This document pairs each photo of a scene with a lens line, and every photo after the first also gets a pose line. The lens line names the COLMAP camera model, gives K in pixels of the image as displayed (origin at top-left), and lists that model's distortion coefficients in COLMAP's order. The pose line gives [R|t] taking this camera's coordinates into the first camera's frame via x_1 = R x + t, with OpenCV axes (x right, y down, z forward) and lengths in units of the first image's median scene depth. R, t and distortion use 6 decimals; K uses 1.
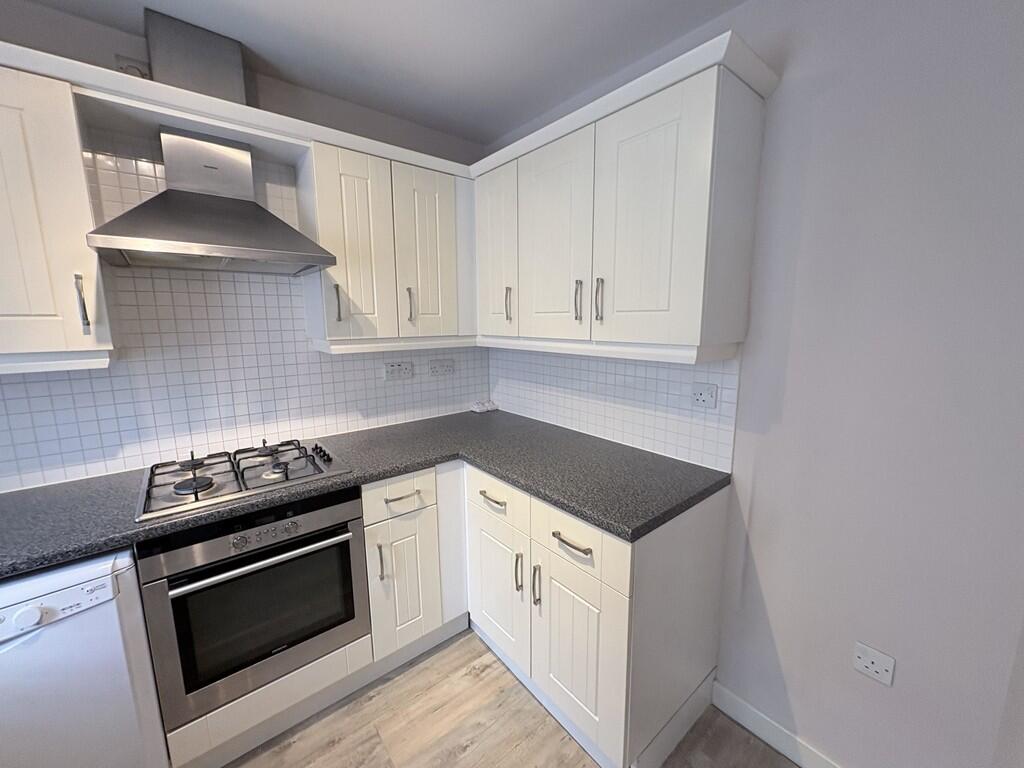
lens RADIAL K [[407.4, 0, 510.2], [0, 407.4, 383.5], [0, 0, 1]] dist [-0.000851, -0.000096]
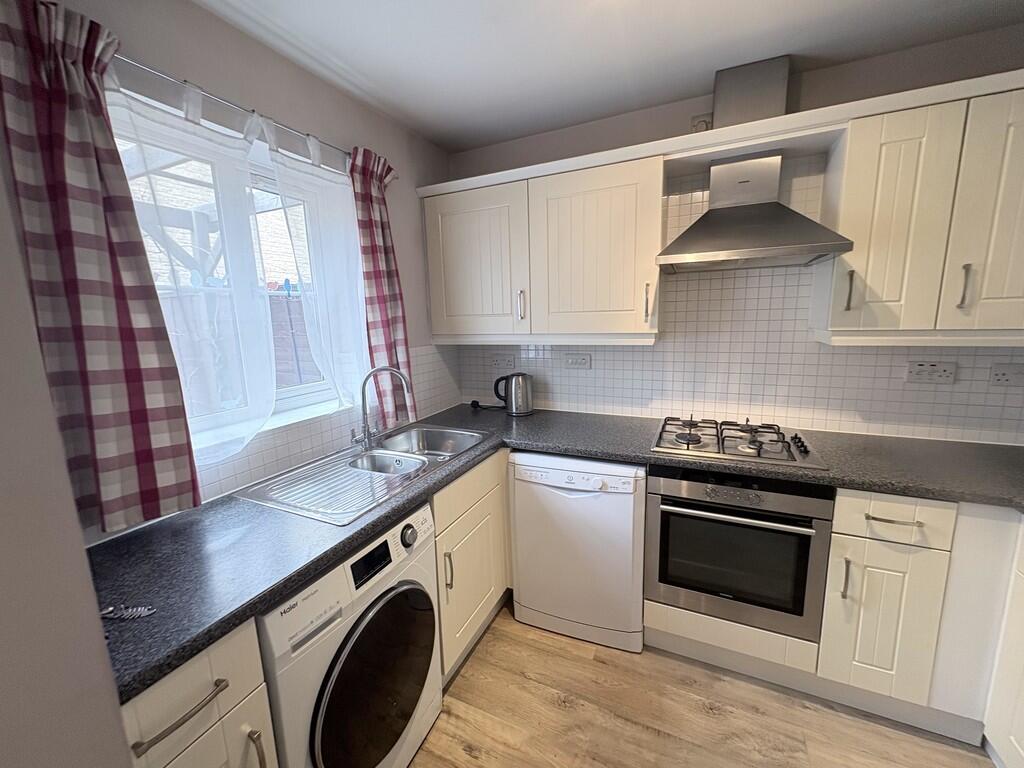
lens RADIAL K [[407.4, 0, 511.5], [0, 407.4, 384.4], [0, 0, 1]] dist [-0.000851, -0.000096]
pose [[0.441024, 0.146290, -0.885492, 0.096887], [-0.117518, 0.987545, 0.104619, 0.006561], [0.889768, 0.057922, 0.452723, -0.099136]]
